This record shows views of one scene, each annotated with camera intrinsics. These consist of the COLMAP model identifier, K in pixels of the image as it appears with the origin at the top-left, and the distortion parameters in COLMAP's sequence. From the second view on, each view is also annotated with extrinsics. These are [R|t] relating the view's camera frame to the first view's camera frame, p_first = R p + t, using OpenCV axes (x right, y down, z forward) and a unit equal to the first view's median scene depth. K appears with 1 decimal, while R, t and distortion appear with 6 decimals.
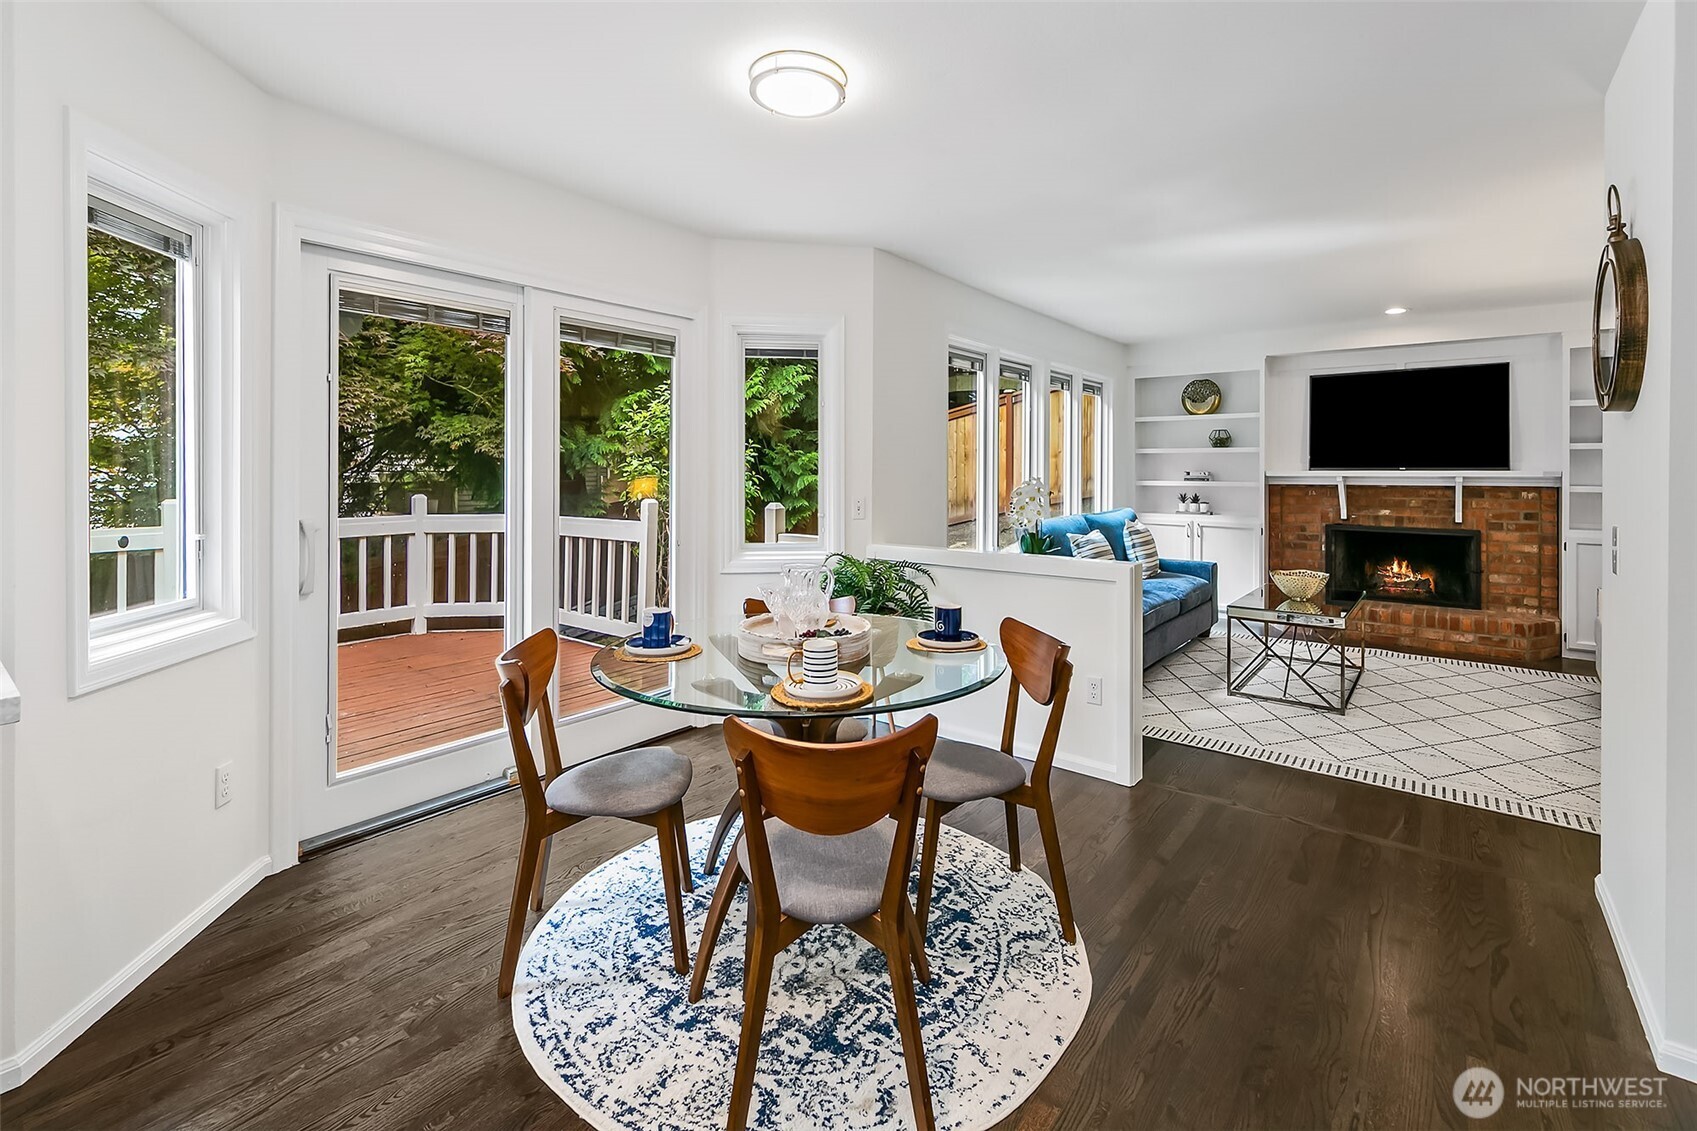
lens RADIAL K [[753.8, 0, 775.2], [0, 753.8, 465.4], [0, 0, 1]] dist [0.010771, -0.000438]
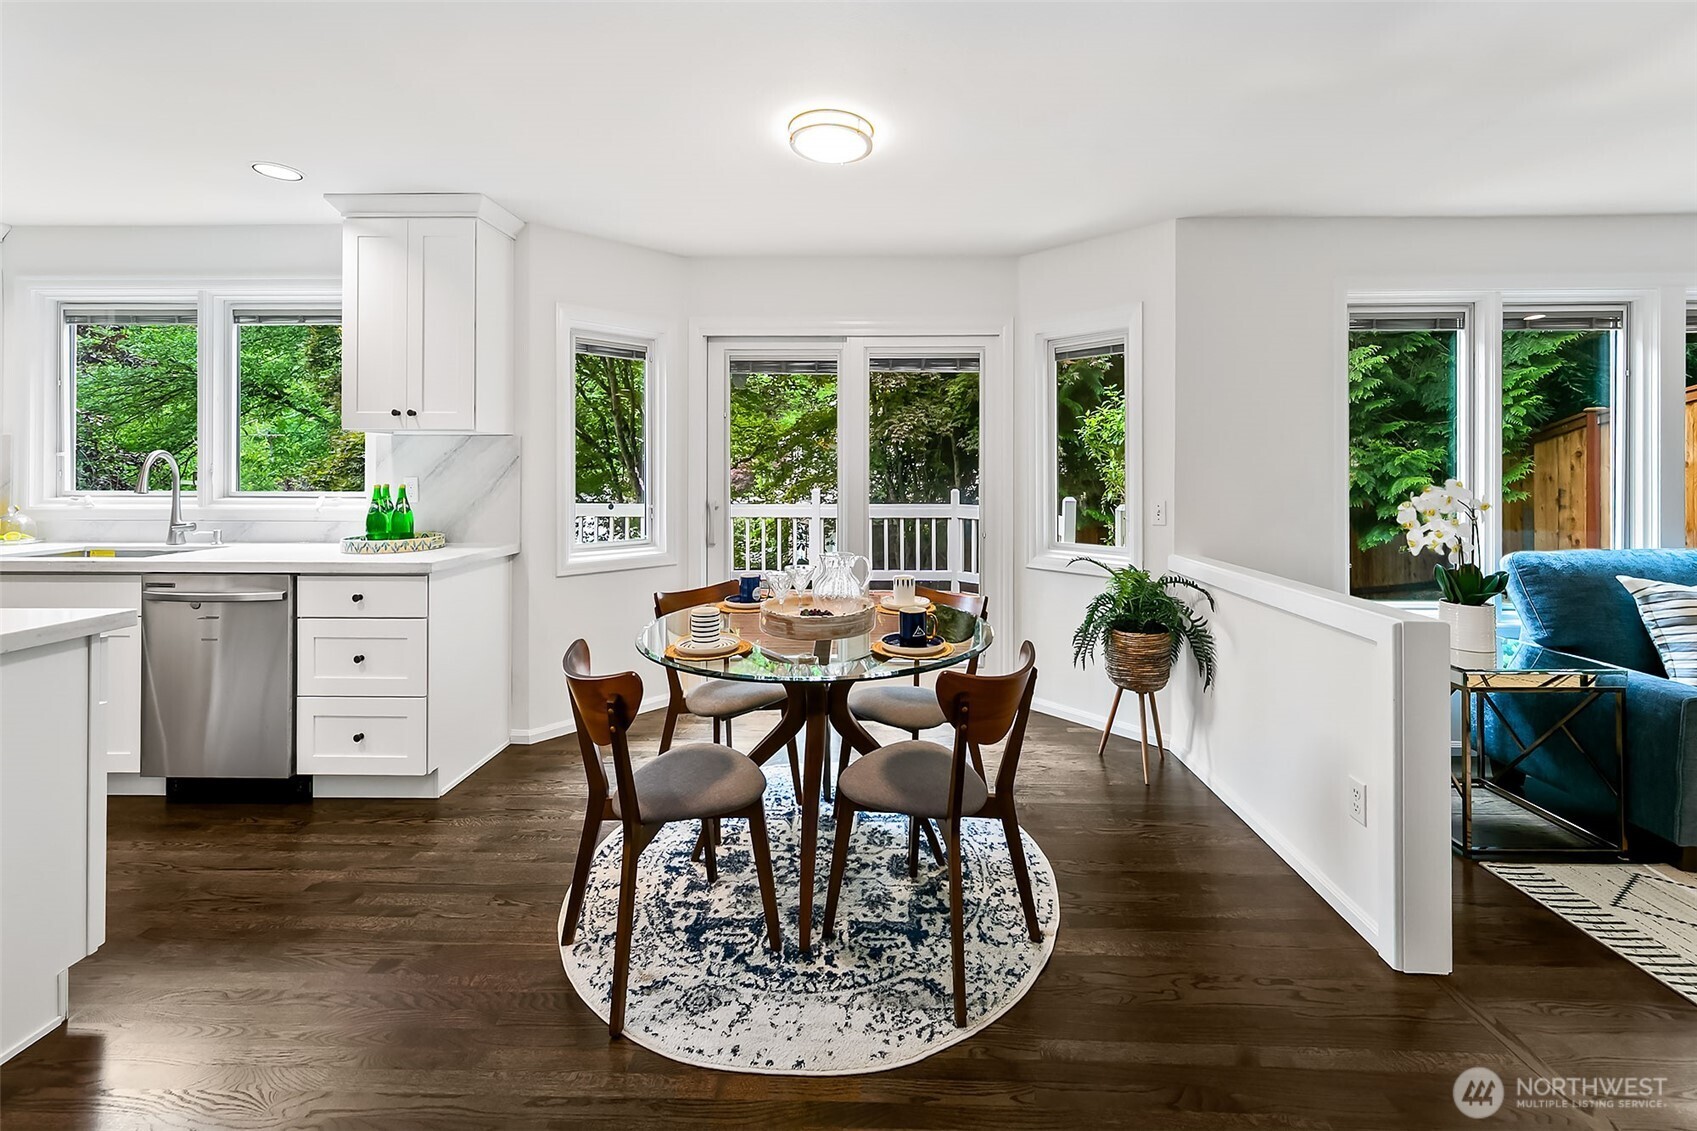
lens RADIAL K [[657.8, 0, 922.7], [0, 657.8, 464.8], [0, 0, 1]] dist [0.006800, -0.000345]
pose [[0.632766, -0.007843, -0.774304, 0.979427], [0.005202, 0.999969, -0.005877, 0.003734], [0.774326, -0.000309, 0.632787, 0.515203]]
